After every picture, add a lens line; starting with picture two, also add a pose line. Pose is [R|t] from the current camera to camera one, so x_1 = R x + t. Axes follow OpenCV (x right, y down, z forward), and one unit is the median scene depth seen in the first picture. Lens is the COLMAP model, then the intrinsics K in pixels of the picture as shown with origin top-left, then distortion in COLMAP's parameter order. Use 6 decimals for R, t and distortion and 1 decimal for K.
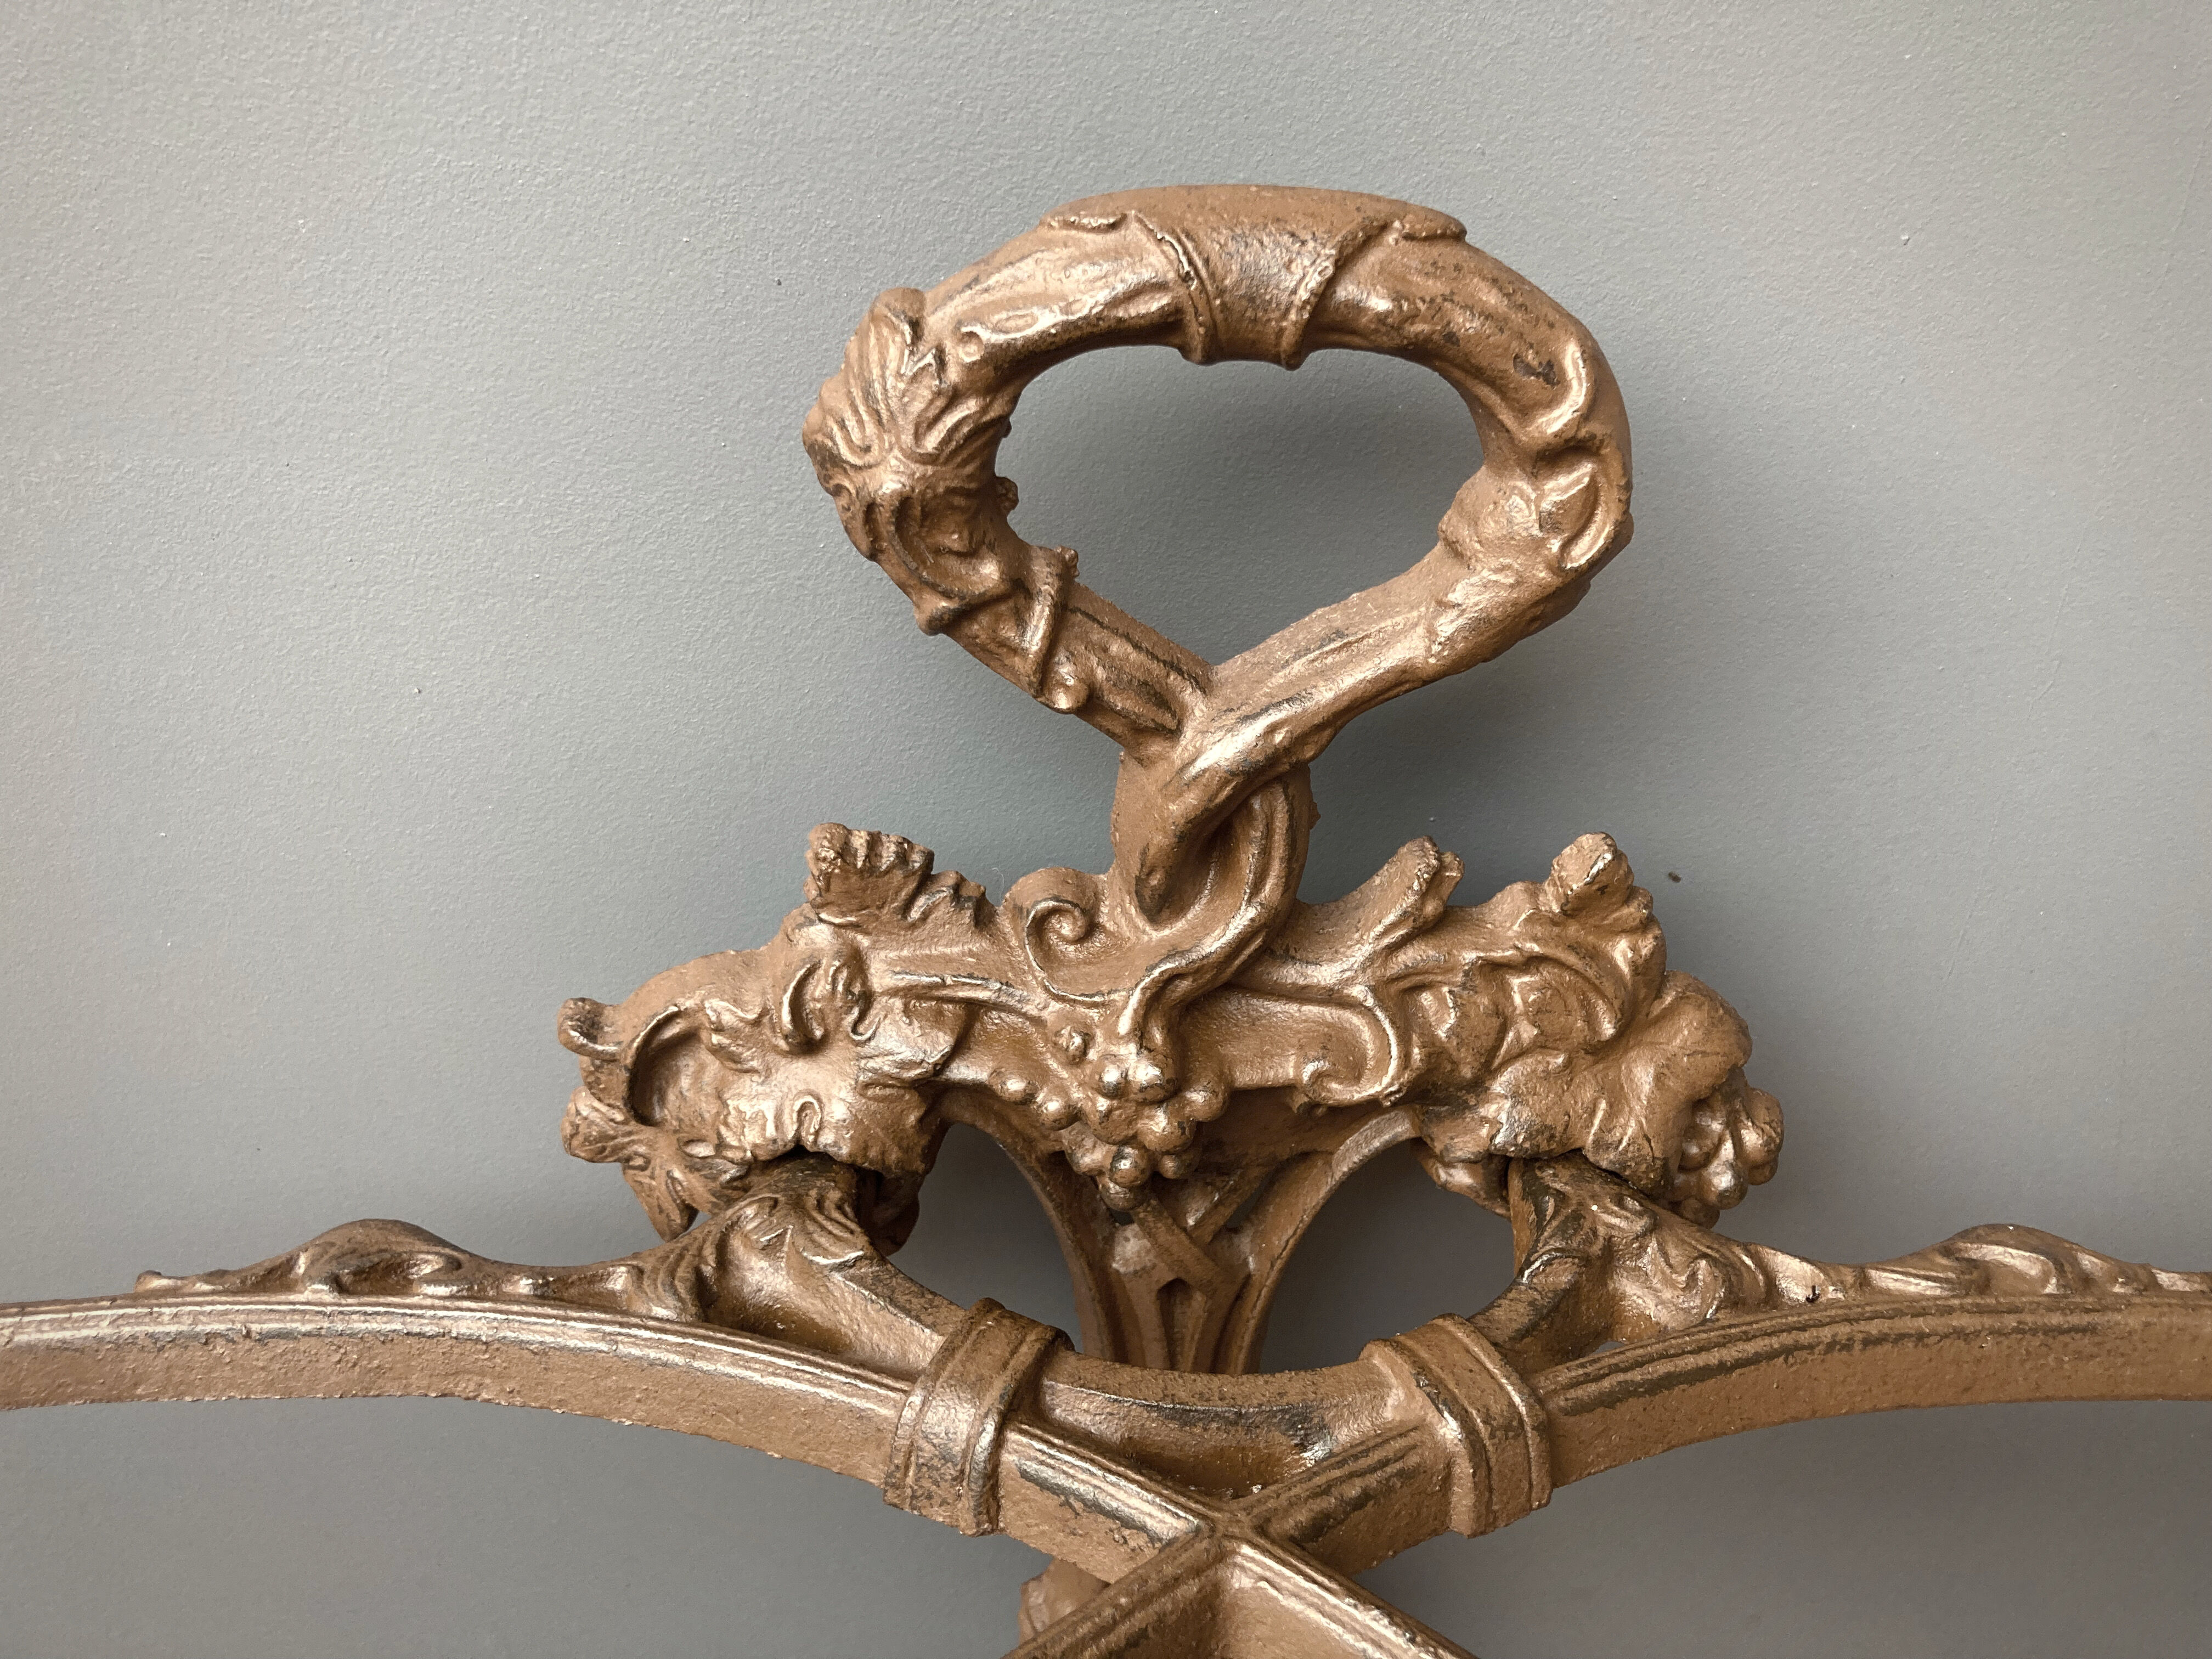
lens RADIAL K [[1838.2, 0, 1126.7], [0, 1838.2, 822.8], [0, 0, 1]] dist [0.041559, -0.066996]
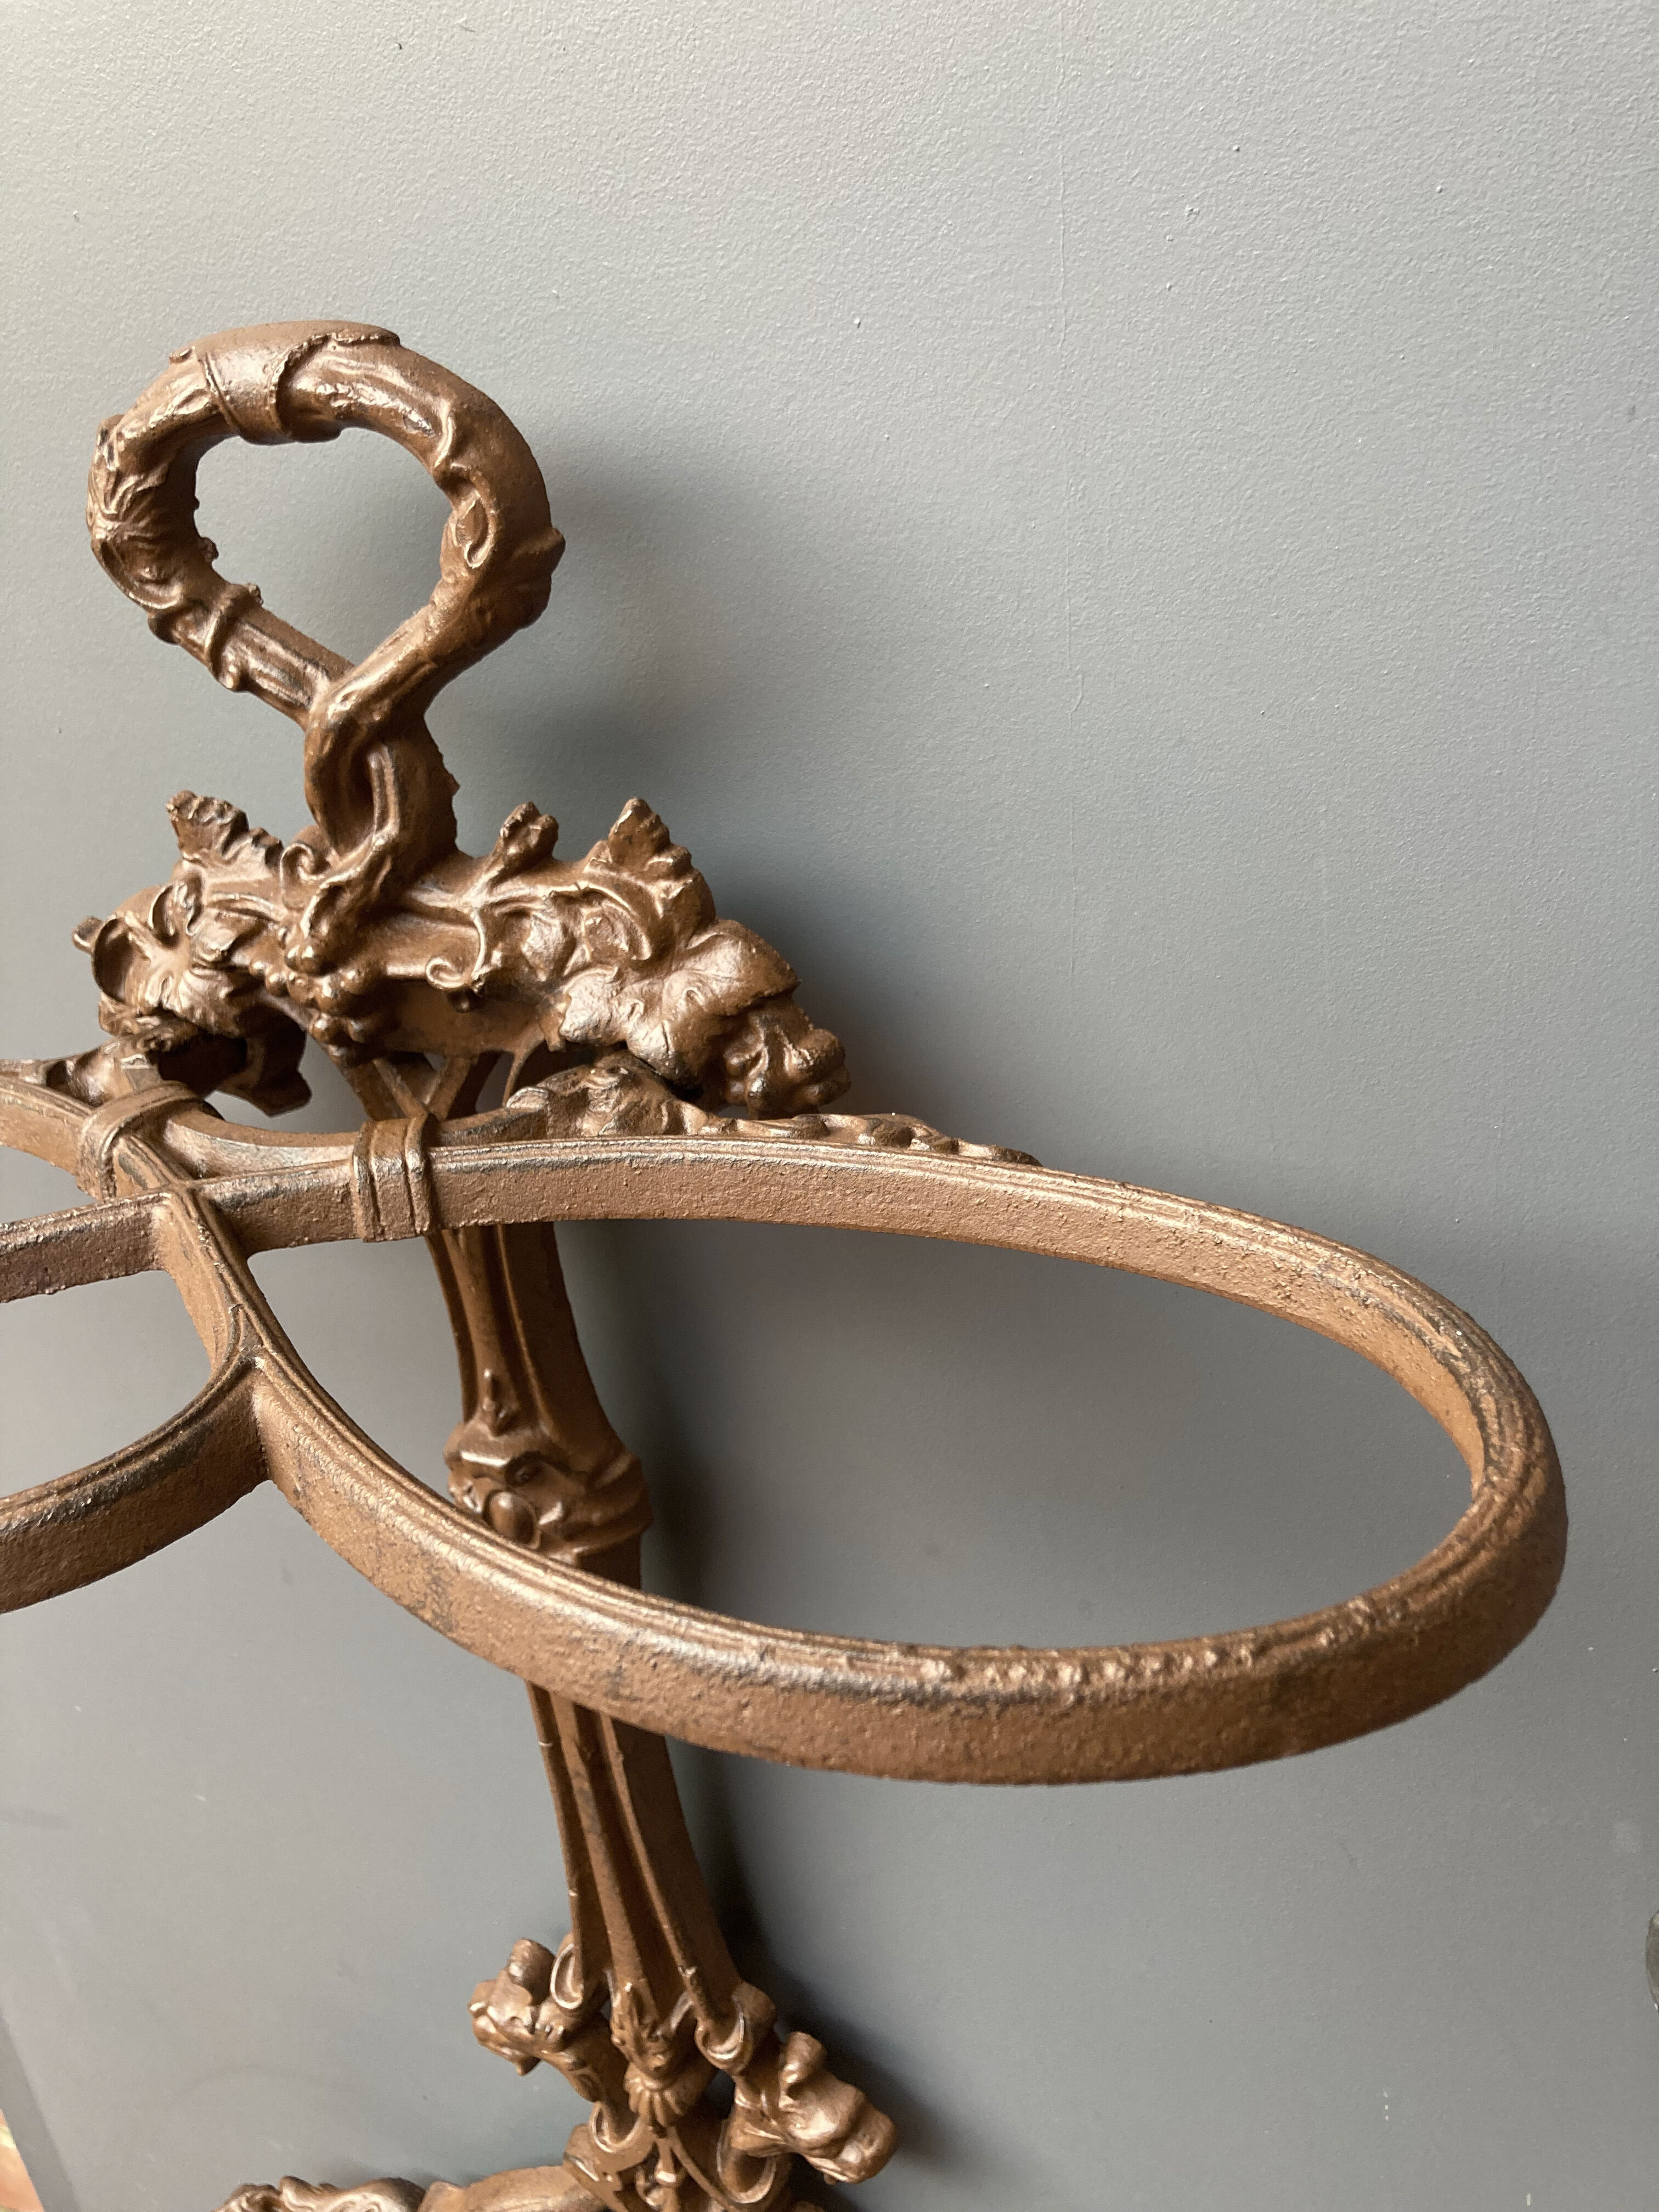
lens RADIAL K [[1838.2, 0, 803.6], [0, 1838.2, 1107.2], [0, 0, 1]] dist [0.041559, -0.066996]
pose [[0.897546, 0.063932, -0.436261, 0.971464], [-0.079413, 0.996691, -0.017320, 0.244756], [0.433711, 0.050190, 0.899653, -0.130604]]
